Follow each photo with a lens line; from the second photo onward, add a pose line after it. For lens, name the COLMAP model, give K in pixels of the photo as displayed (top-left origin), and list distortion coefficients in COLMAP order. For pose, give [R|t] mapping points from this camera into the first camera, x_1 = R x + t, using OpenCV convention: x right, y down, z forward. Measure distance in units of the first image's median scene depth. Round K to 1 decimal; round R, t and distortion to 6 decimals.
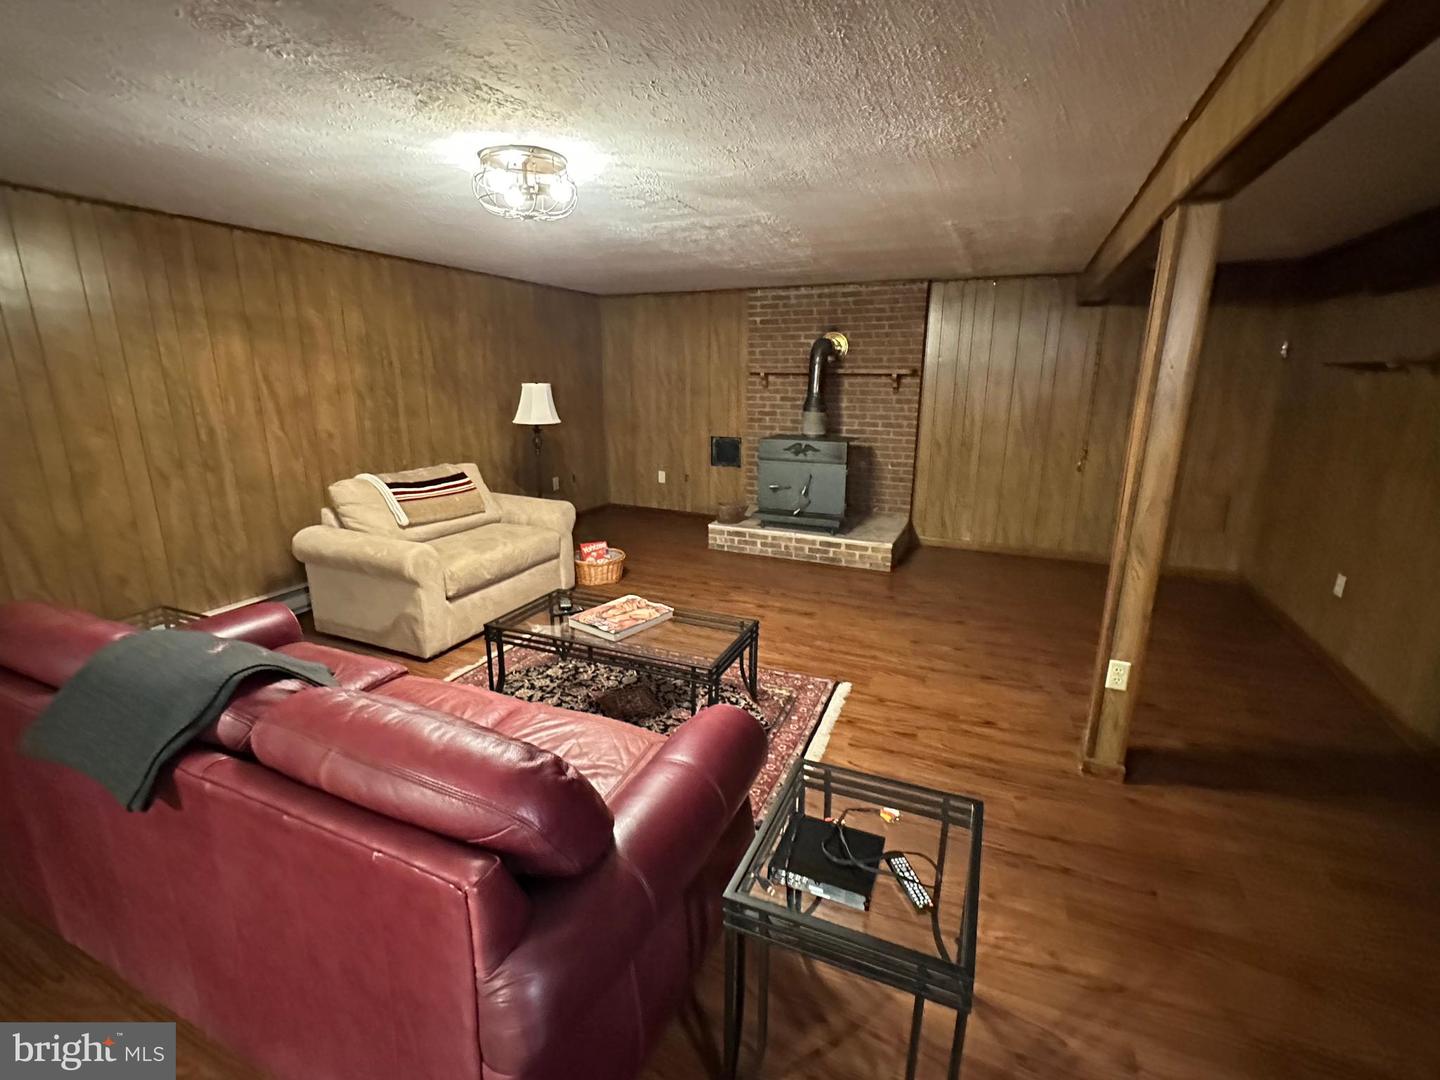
lens RADIAL K [[644.7, 0, 720.8], [0, 644.7, 537.5], [0, 0, 1]] dist [0.001120, 0.000017]
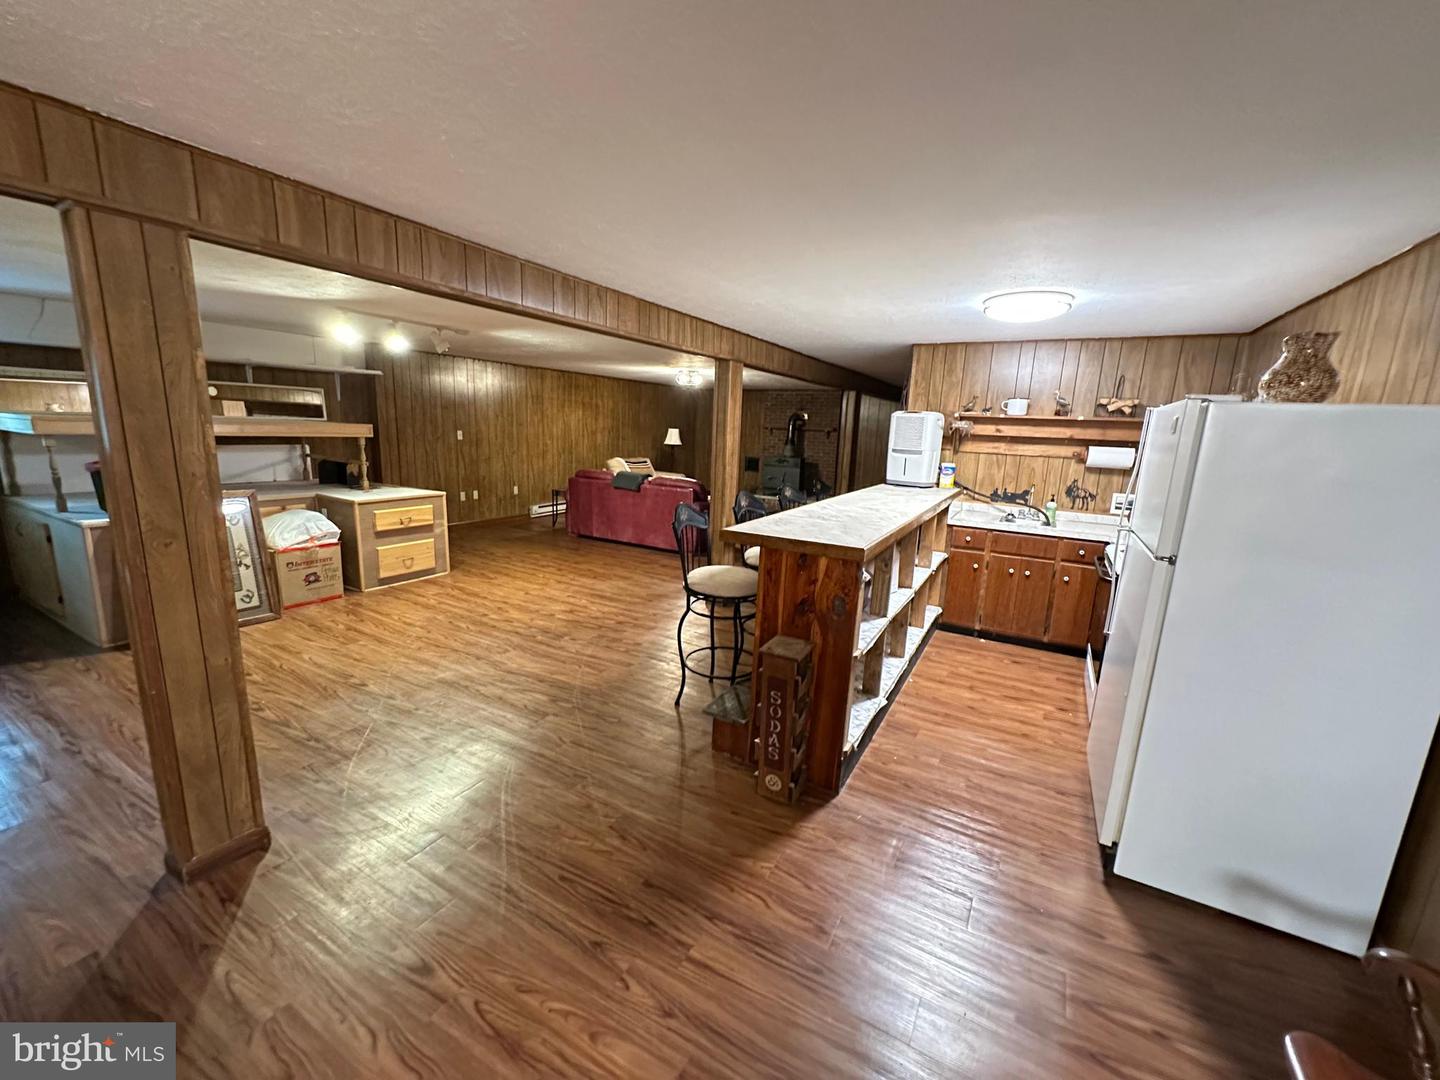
lens RADIAL K [[569.2, 0, 720.1], [0, 569.2, 539.1], [0, 0, 1]] dist [-0.003916, -0.000058]
pose [[0.995007, 0.051621, -0.085418, 0.108279], [-0.056213, 0.997050, -0.052259, 0.298975], [0.082468, 0.056800, 0.994974, -1.182104]]
